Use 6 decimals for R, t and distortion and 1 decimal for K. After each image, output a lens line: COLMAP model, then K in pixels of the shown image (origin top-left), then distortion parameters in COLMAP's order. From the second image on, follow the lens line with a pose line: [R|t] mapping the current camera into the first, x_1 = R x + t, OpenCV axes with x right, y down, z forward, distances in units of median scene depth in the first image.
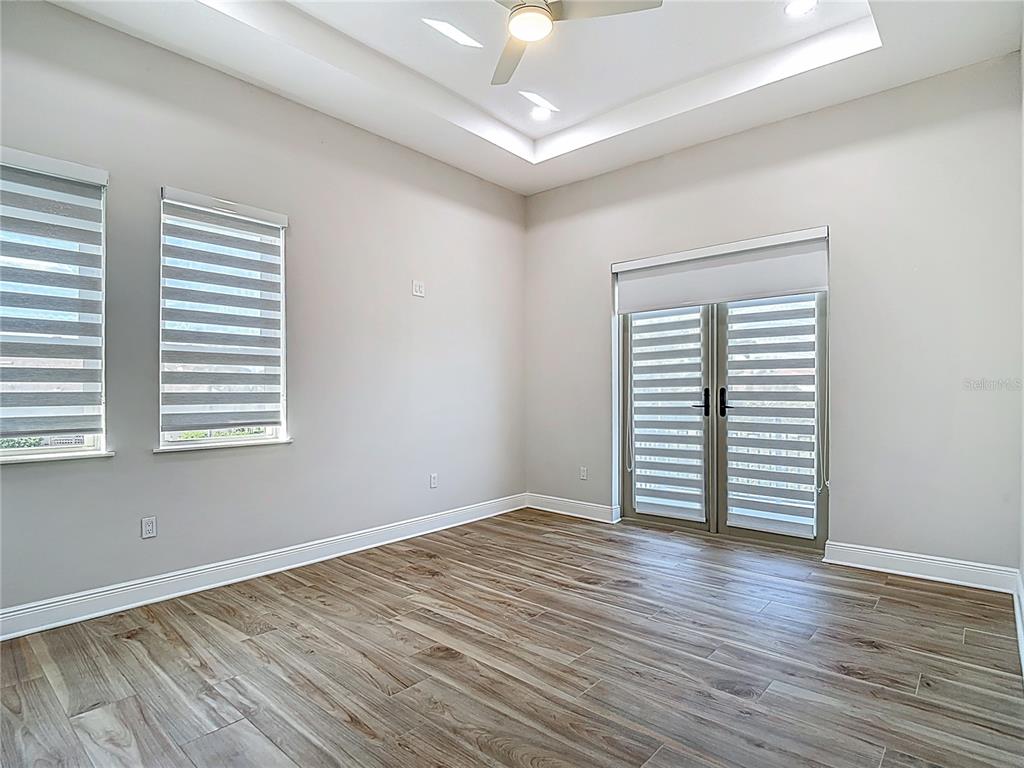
lens RADIAL K [[543.6, 0, 514.4], [0, 543.6, 378.6], [0, 0, 1]] dist [0.001974, -0.016005]
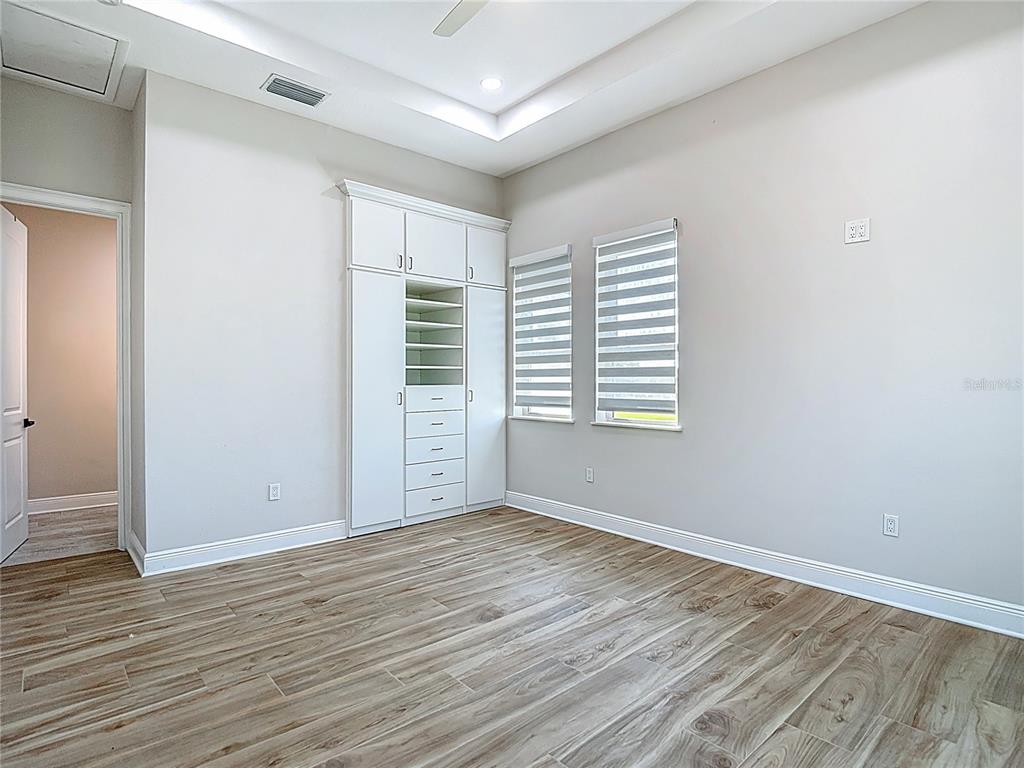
lens RADIAL K [[543.6, 0, 514.4], [0, 543.6, 378.6], [0, 0, 1]] dist [0.001974, -0.016005]
pose [[-0.126171, -0.002474, -0.992005, 0.840550], [0.020457, 0.999778, -0.005095, 0.017691], [0.991798, -0.020936, -0.126093, 1.025180]]
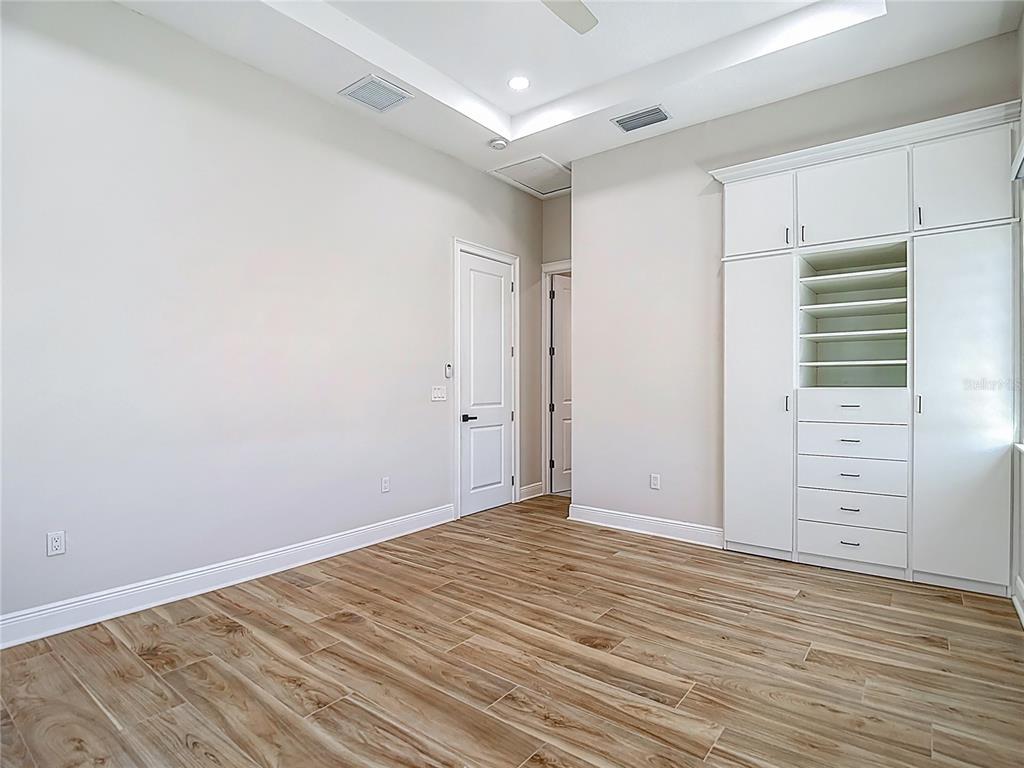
lens RADIAL K [[543.6, 0, 514.4], [0, 543.6, 378.6], [0, 0, 1]] dist [0.001974, -0.016005]
pose [[-0.998554, 0.000663, -0.053762, 0.064832], [0.002064, 0.999660, -0.025992, 0.033798], [0.053727, -0.026066, -0.998215, 1.721149]]
